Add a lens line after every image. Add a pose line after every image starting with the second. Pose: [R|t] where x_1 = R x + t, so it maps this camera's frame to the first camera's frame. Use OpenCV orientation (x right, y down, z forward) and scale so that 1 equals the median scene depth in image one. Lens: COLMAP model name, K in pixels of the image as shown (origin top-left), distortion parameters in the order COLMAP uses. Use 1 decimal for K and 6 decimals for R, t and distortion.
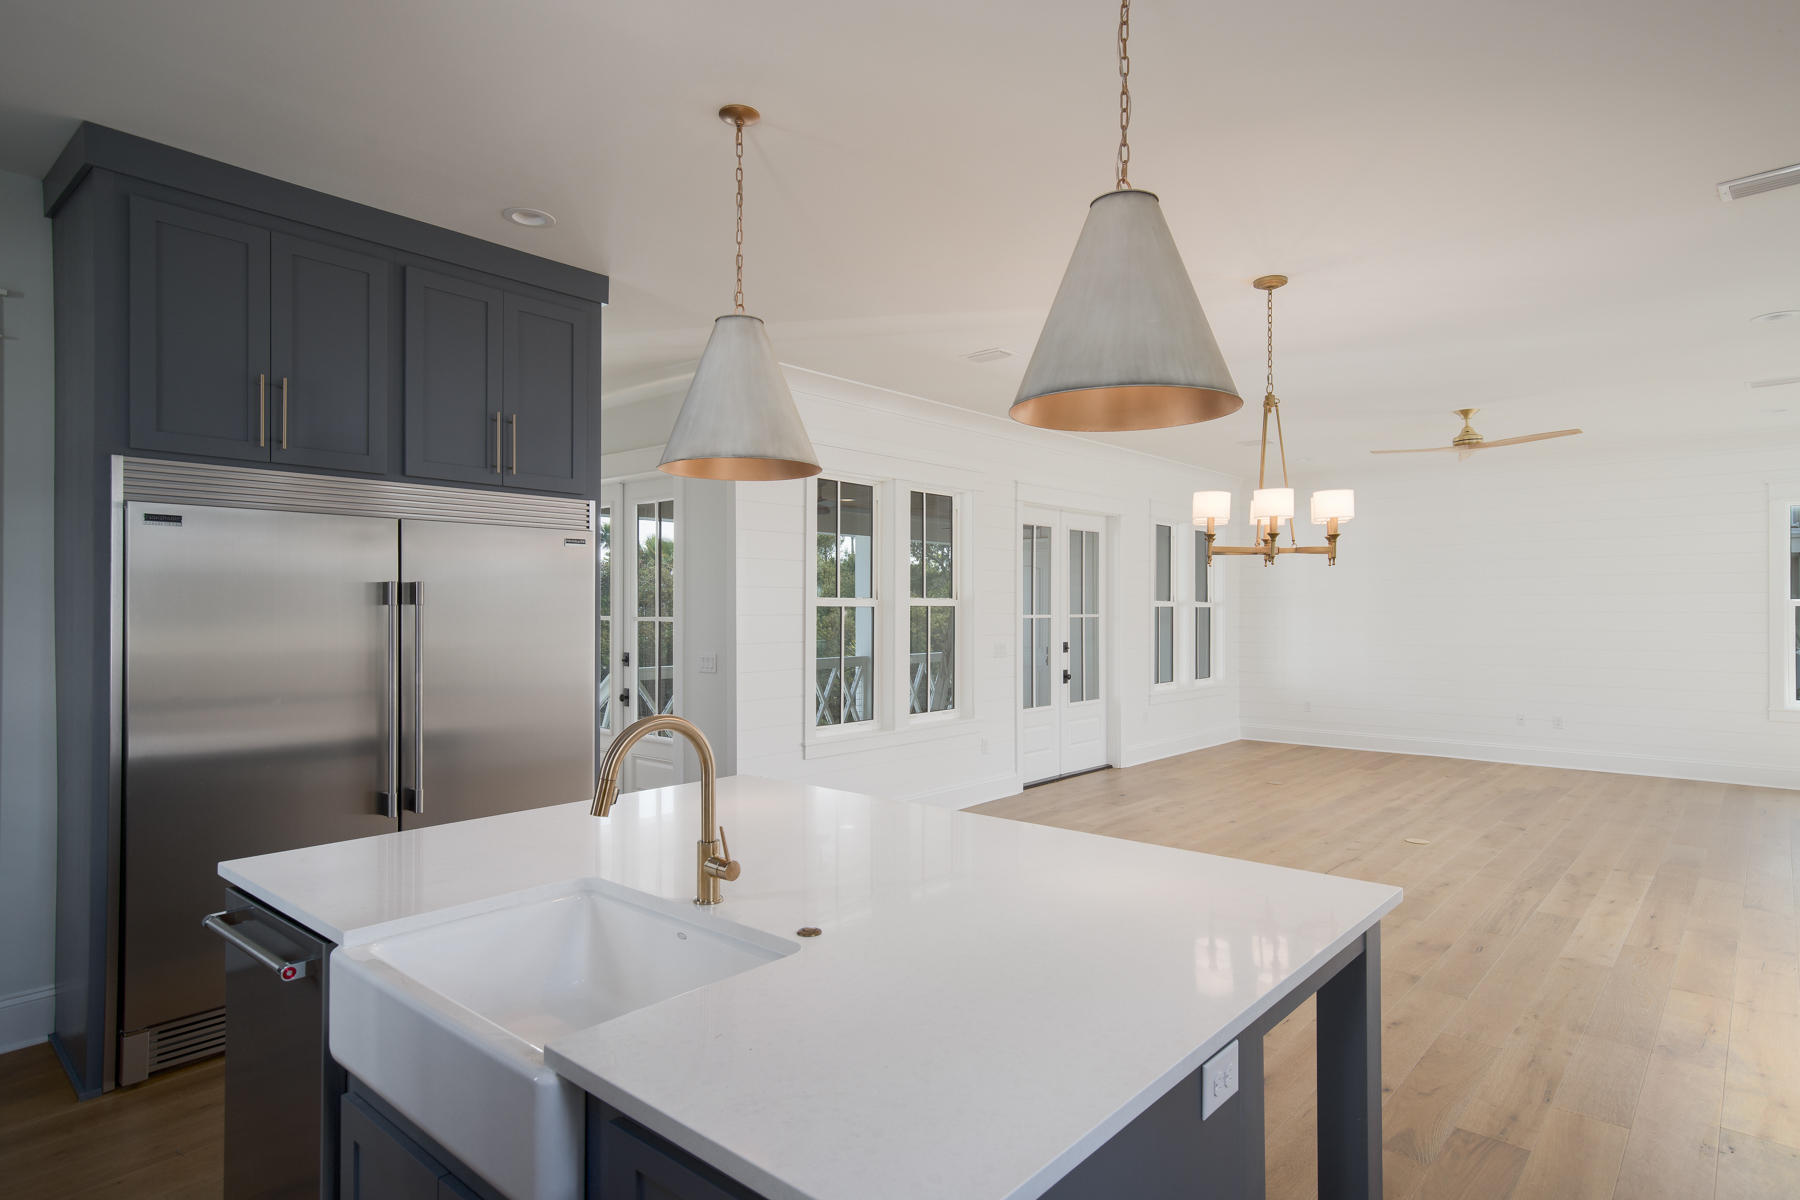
lens RADIAL K [[972.4, 0, 909.0], [0, 972.4, 611.1], [0, 0, 1]] dist [0.021478, -0.000150]
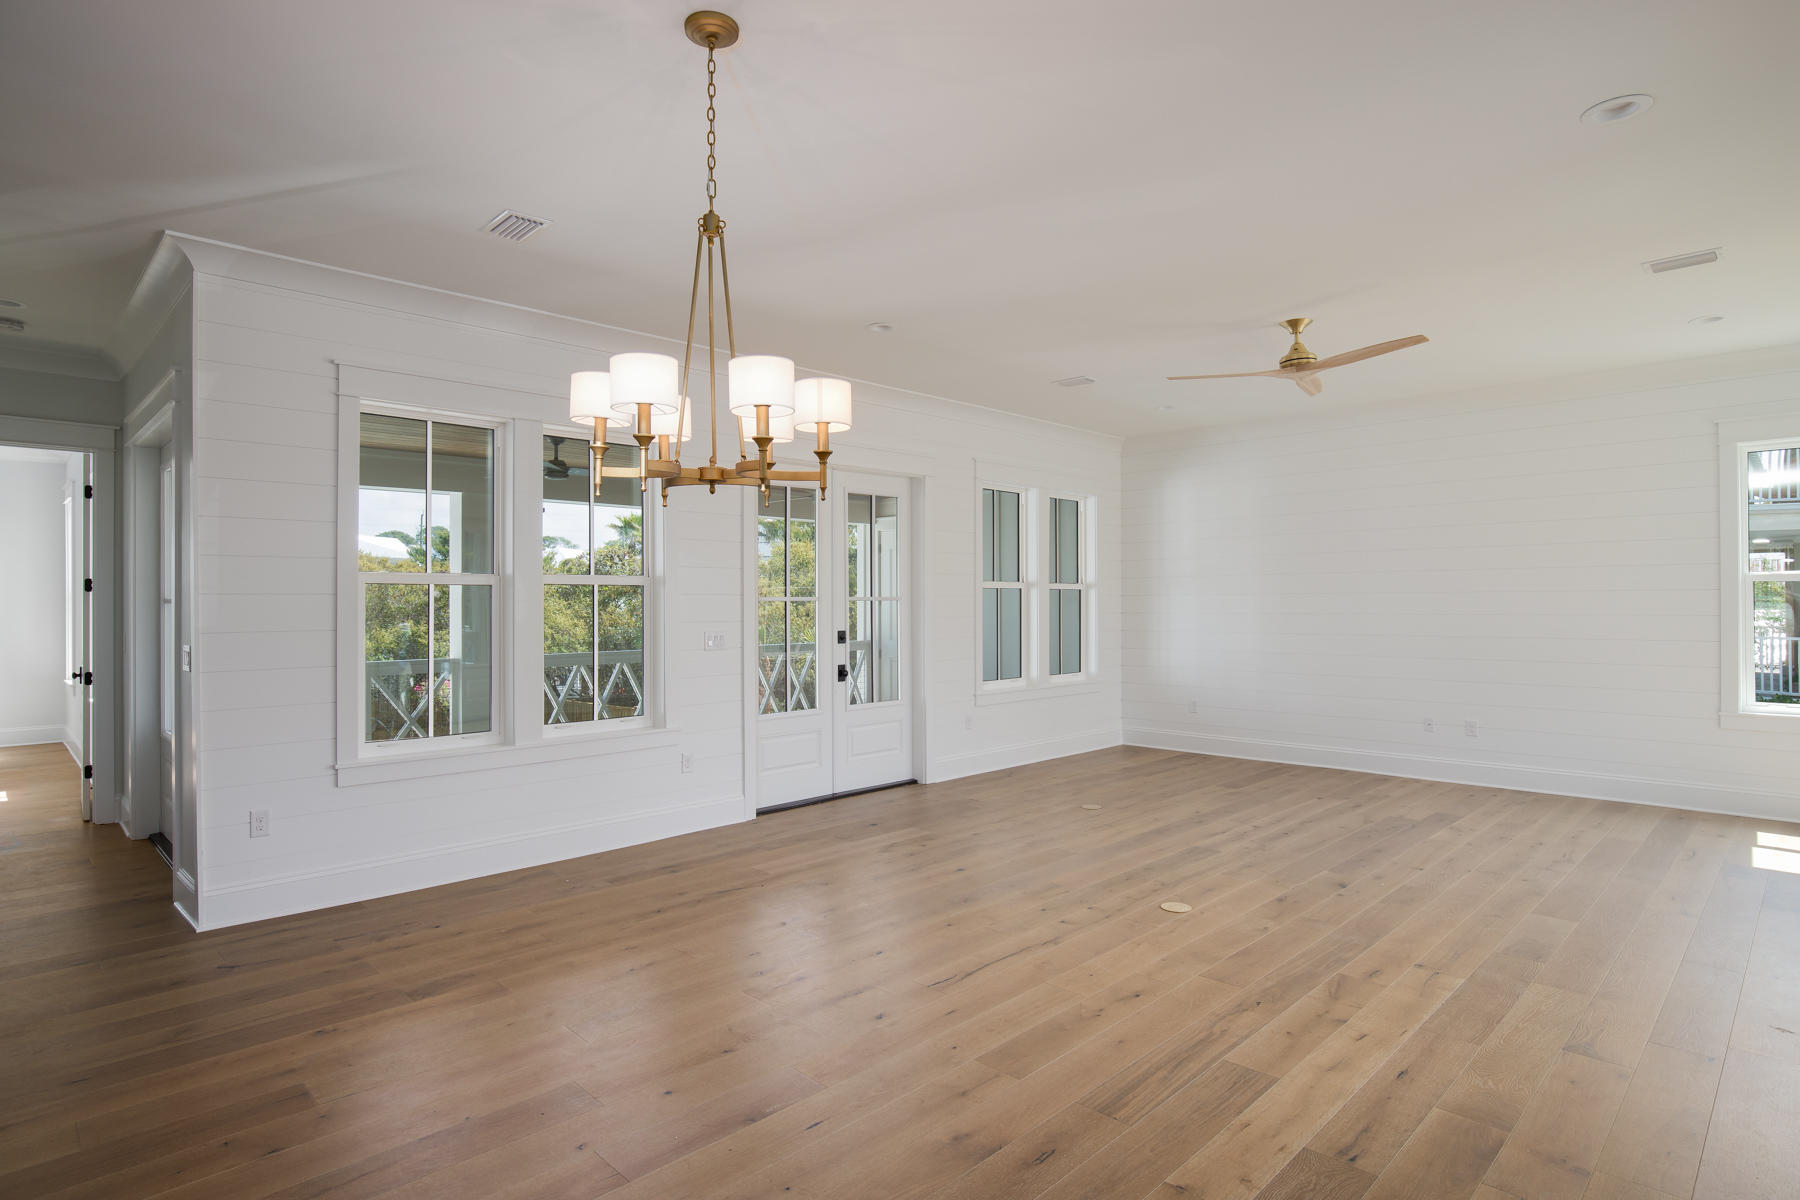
lens RADIAL K [[940.0, 0, 901.5], [0, 940.0, 605.9], [0, 0, 1]] dist [-0.021457, 0.000138]
pose [[0.997633, -0.003971, -0.068654, 0.296348], [0.004383, 0.999973, 0.005853, 0.007787], [0.068628, -0.006141, 0.997623, 0.246193]]
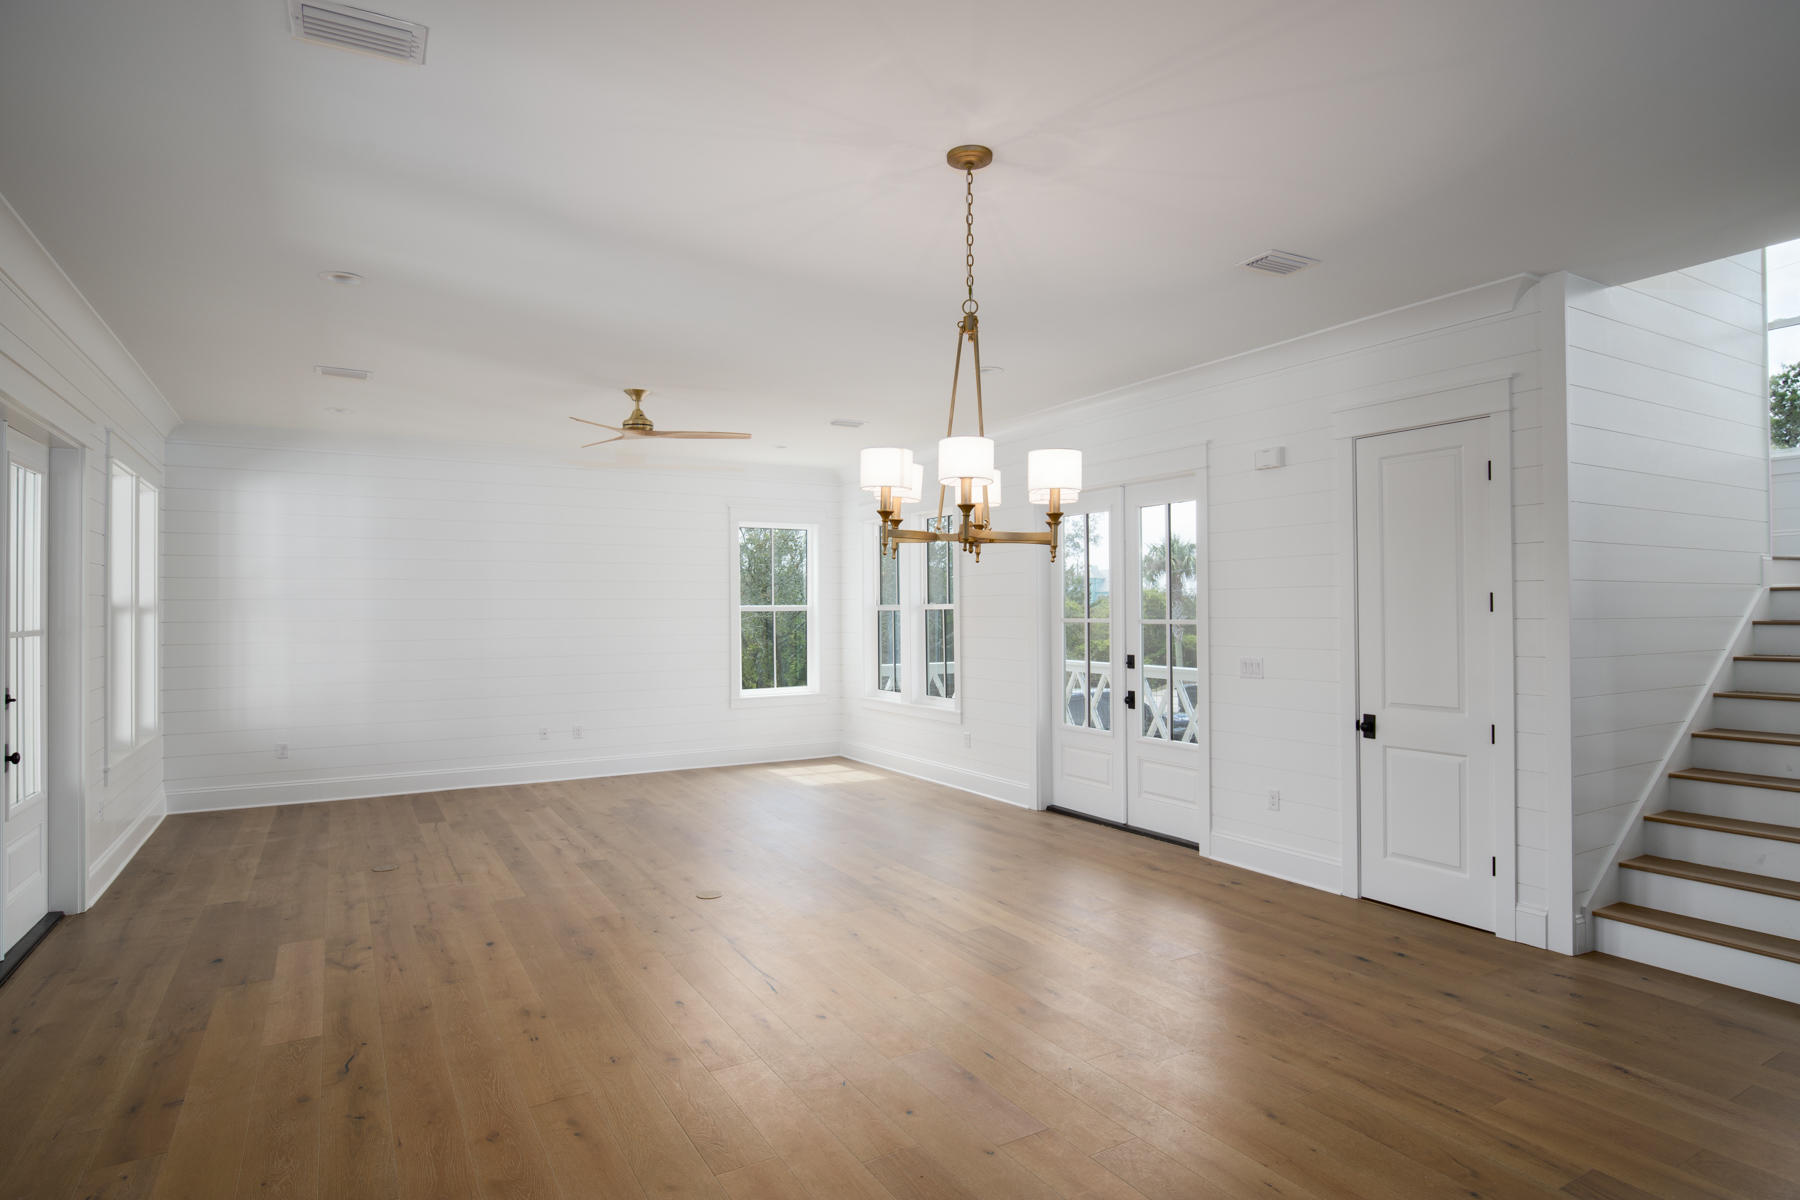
lens RADIAL K [[977.1, 0, 900.0], [0, 977.1, 600.0], [0, 0, 1]] dist [-0.001833, -0.000897]
pose [[0.318553, 0.009496, 0.947858, -0.179299], [0.005451, 0.999915, -0.011850, -0.004125], [-0.947889, 0.008942, 0.318474, 0.466485]]
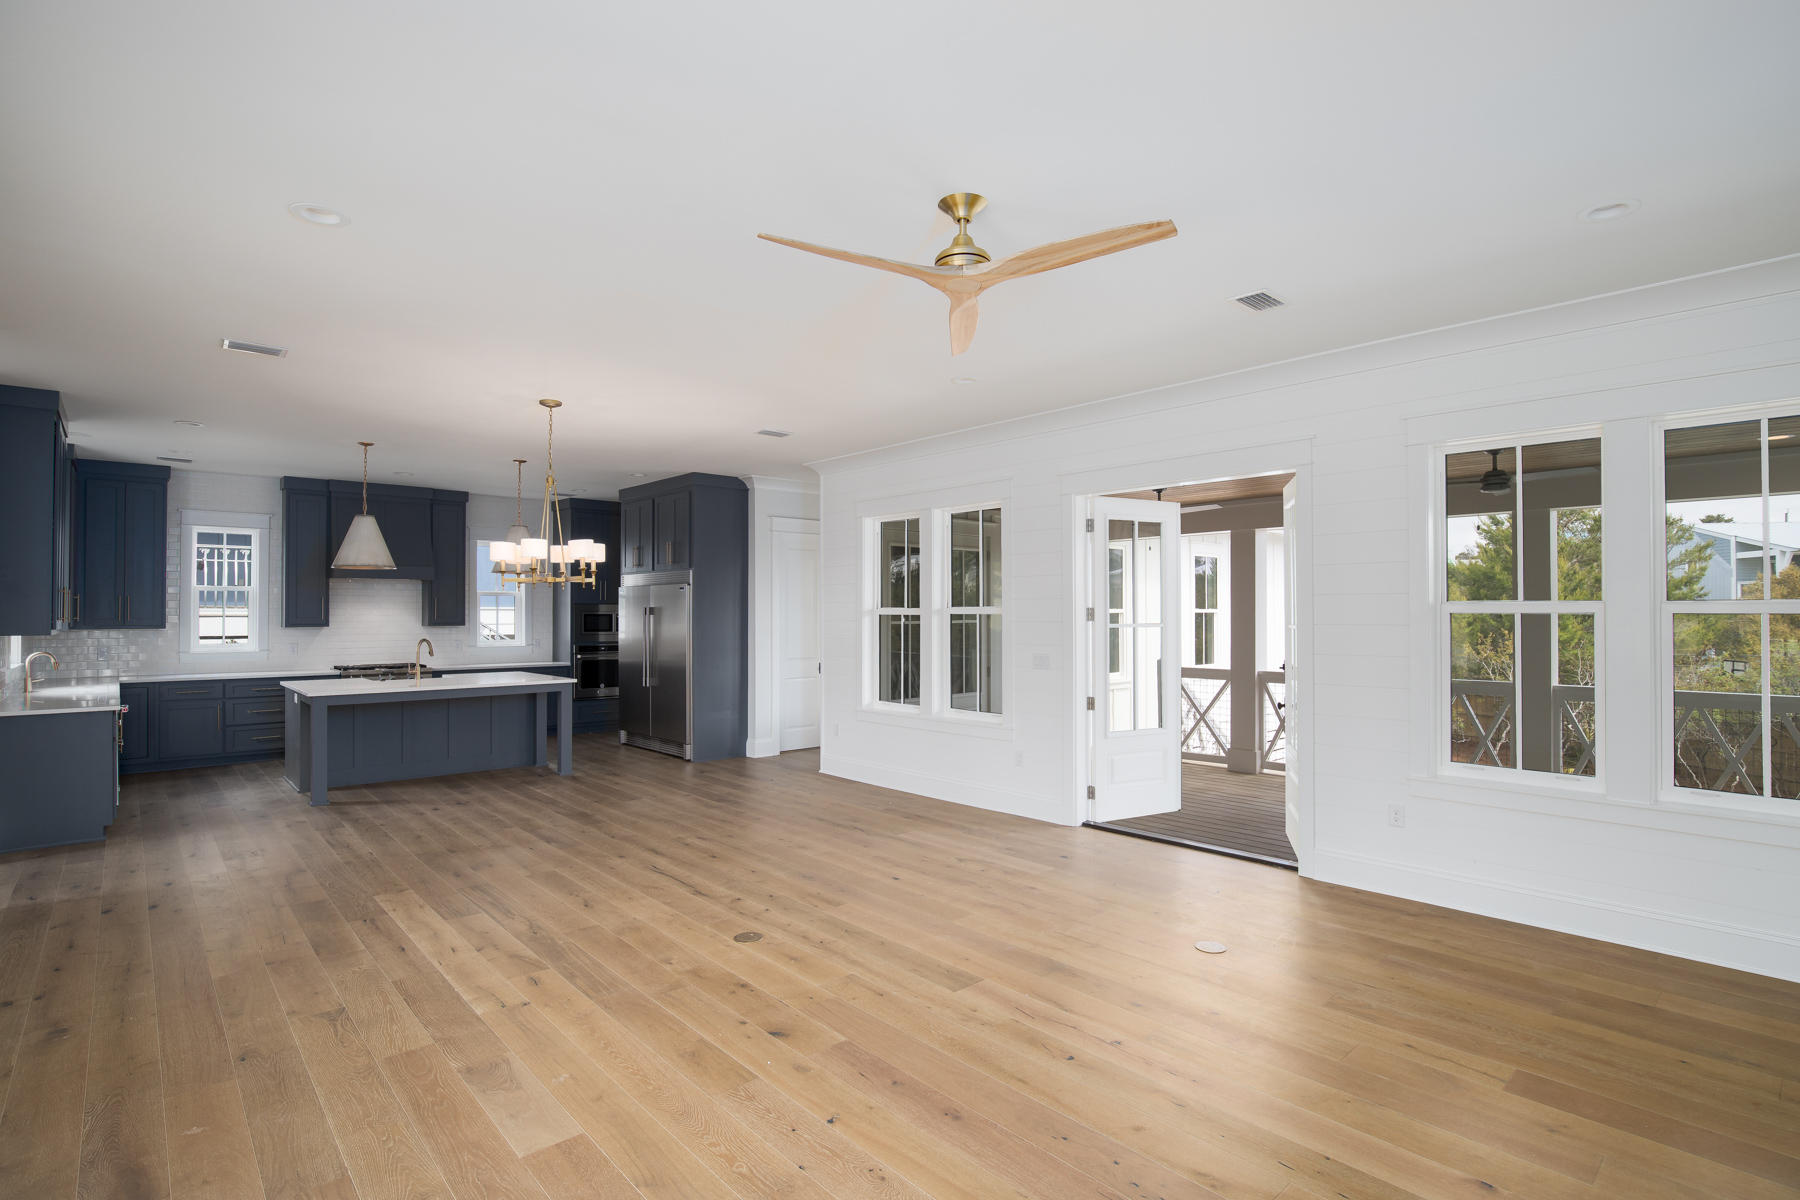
lens RADIAL K [[866.9, 0, 920.8], [0, 866.9, 598.6], [0, 0, 1]] dist [-0.041123, -0.000344]
pose [[-0.091941, -0.015339, -0.995646, 0.928533], [-0.000078, 0.999881, -0.015397, -0.006756], [0.995764, -0.001338, -0.091932, 0.958311]]
